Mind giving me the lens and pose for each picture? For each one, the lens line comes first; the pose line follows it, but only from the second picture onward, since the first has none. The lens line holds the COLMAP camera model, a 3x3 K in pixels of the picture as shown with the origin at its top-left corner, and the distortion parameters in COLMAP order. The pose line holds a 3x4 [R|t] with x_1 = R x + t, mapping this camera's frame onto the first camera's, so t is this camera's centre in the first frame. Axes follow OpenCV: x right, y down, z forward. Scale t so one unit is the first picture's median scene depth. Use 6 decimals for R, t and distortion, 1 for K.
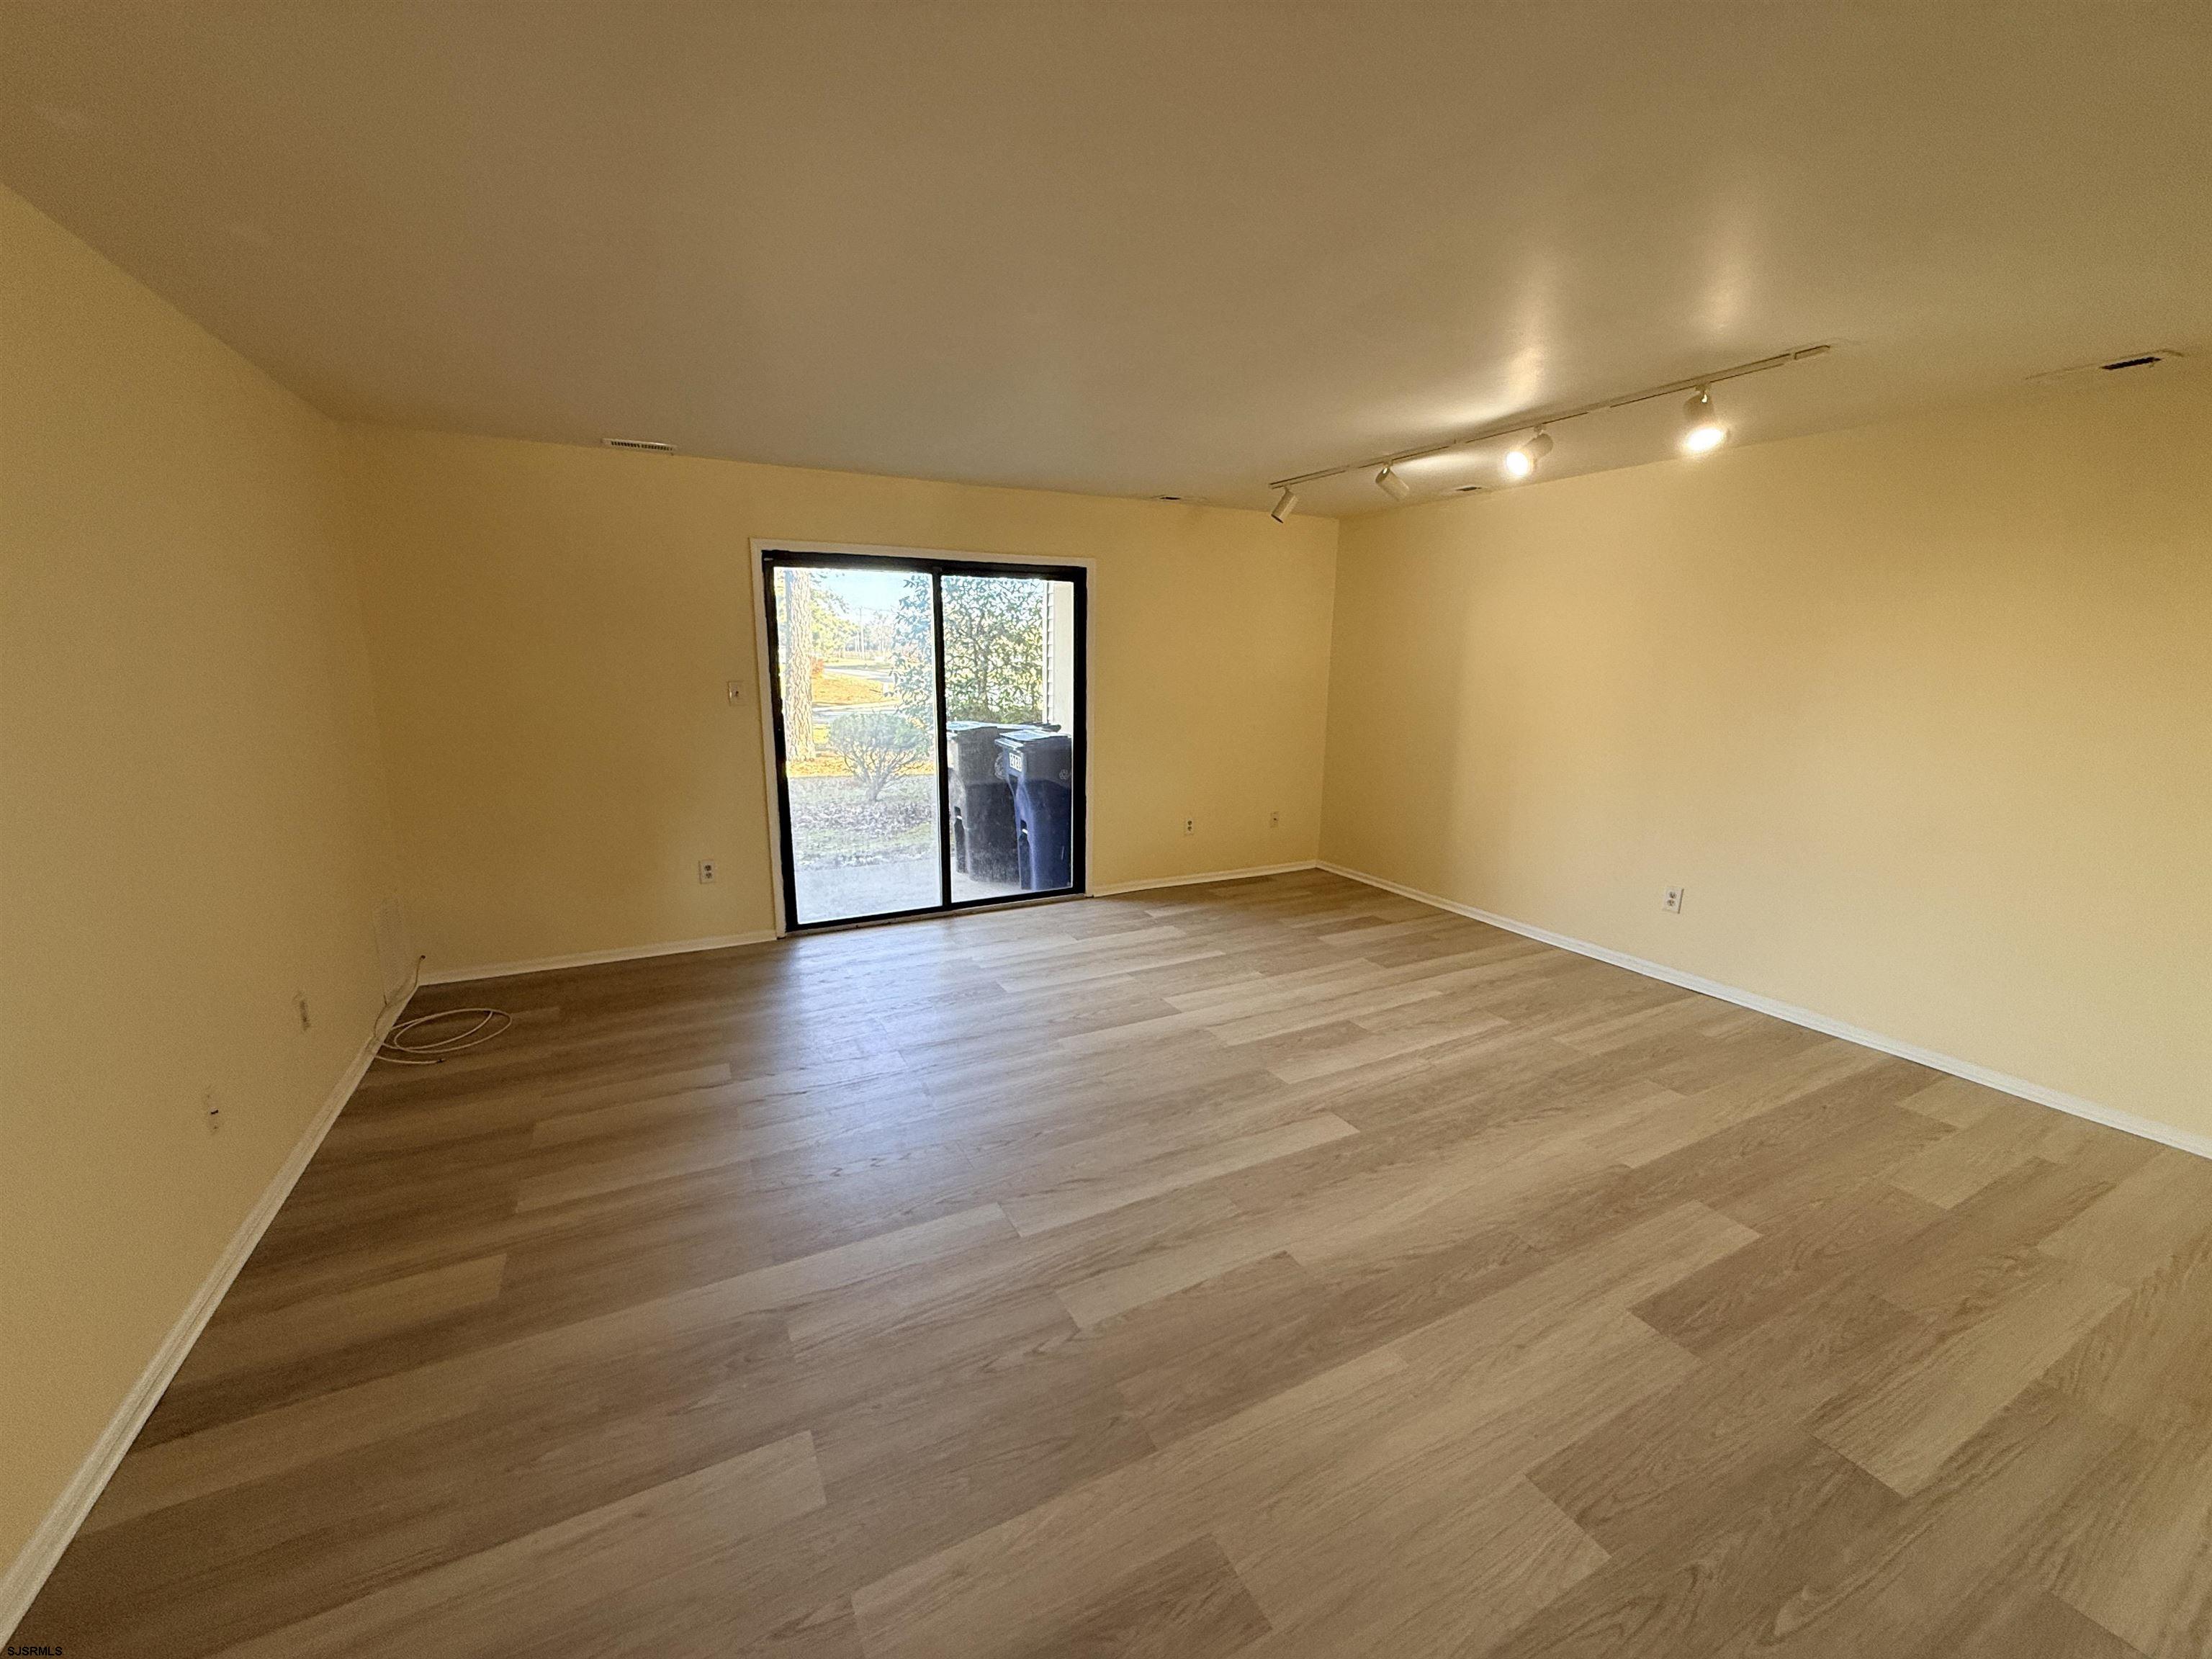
lens RADIAL K [[881.6, 0, 1097.9], [0, 881.6, 829.8], [0, 0, 1]] dist [-0.000053, -0.000382]
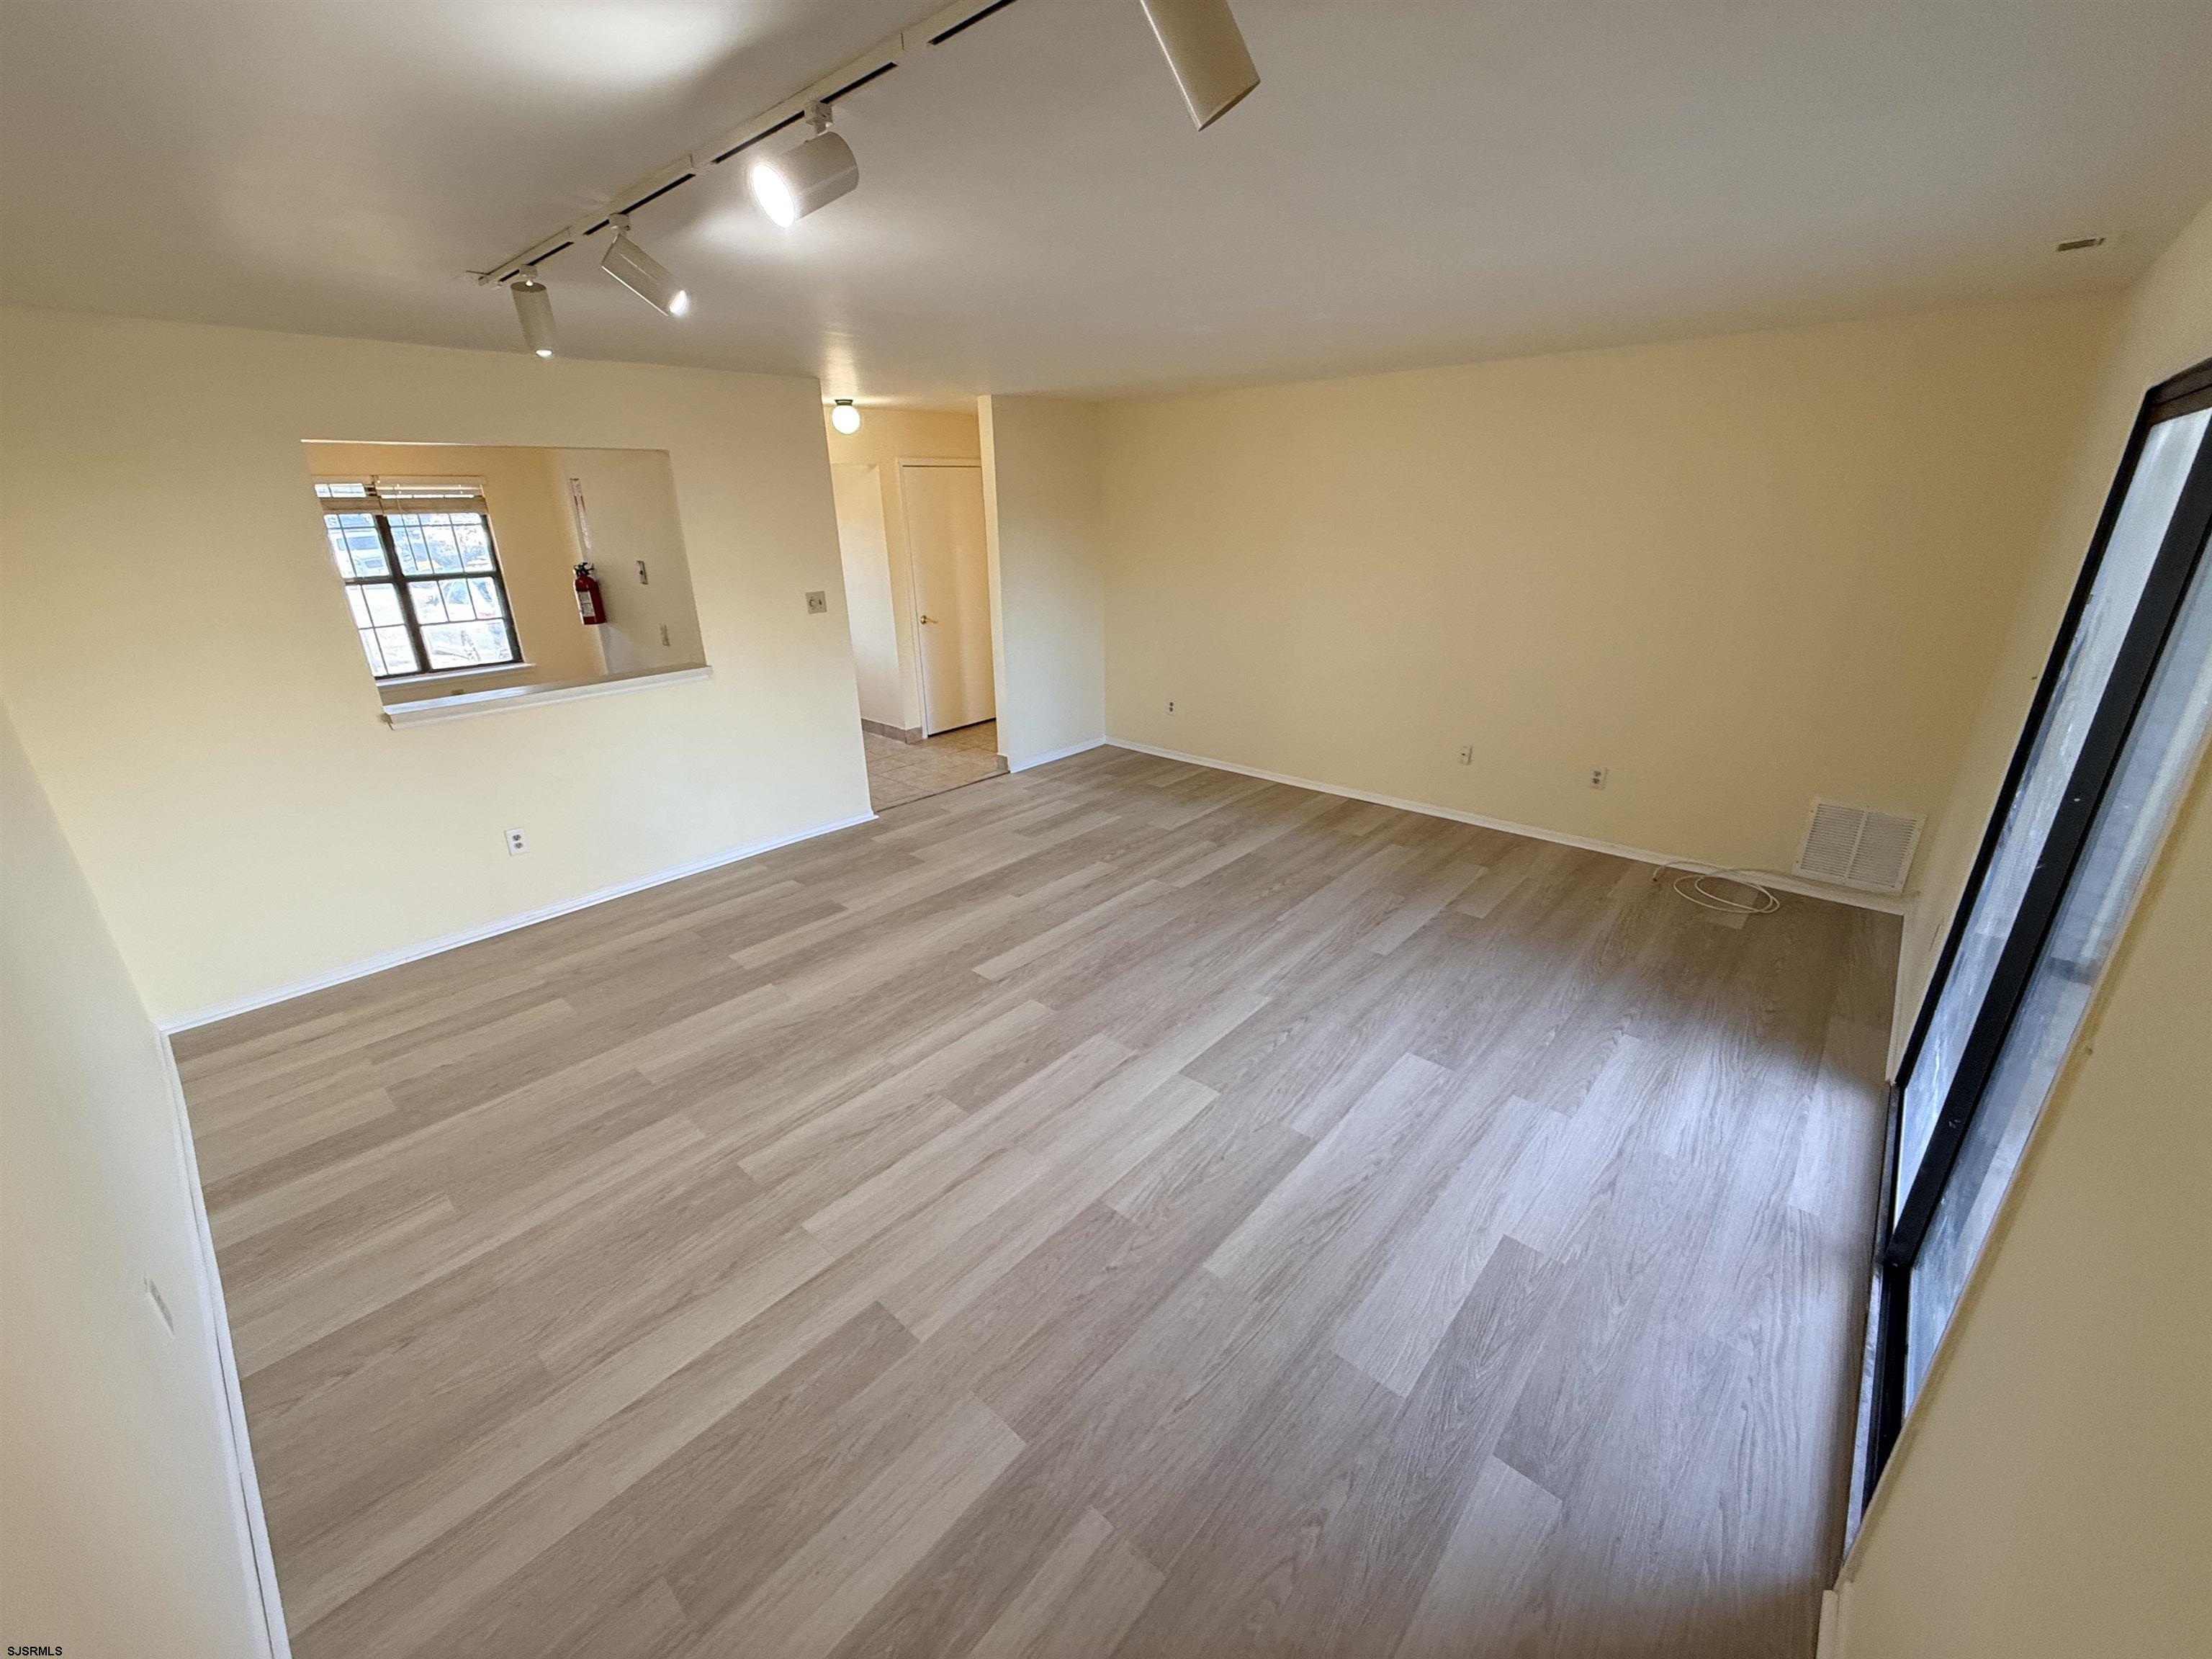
lens RADIAL K [[881.6, 0, 1101.5], [0, 881.6, 826.6], [0, 0, 1]] dist [-0.000053, -0.000382]
pose [[-0.934393, 0.130702, -0.331402, 0.404595], [-0.063488, 0.854277, 0.515926, -0.388902], [0.350542, 0.503118, -0.789932, 1.541778]]
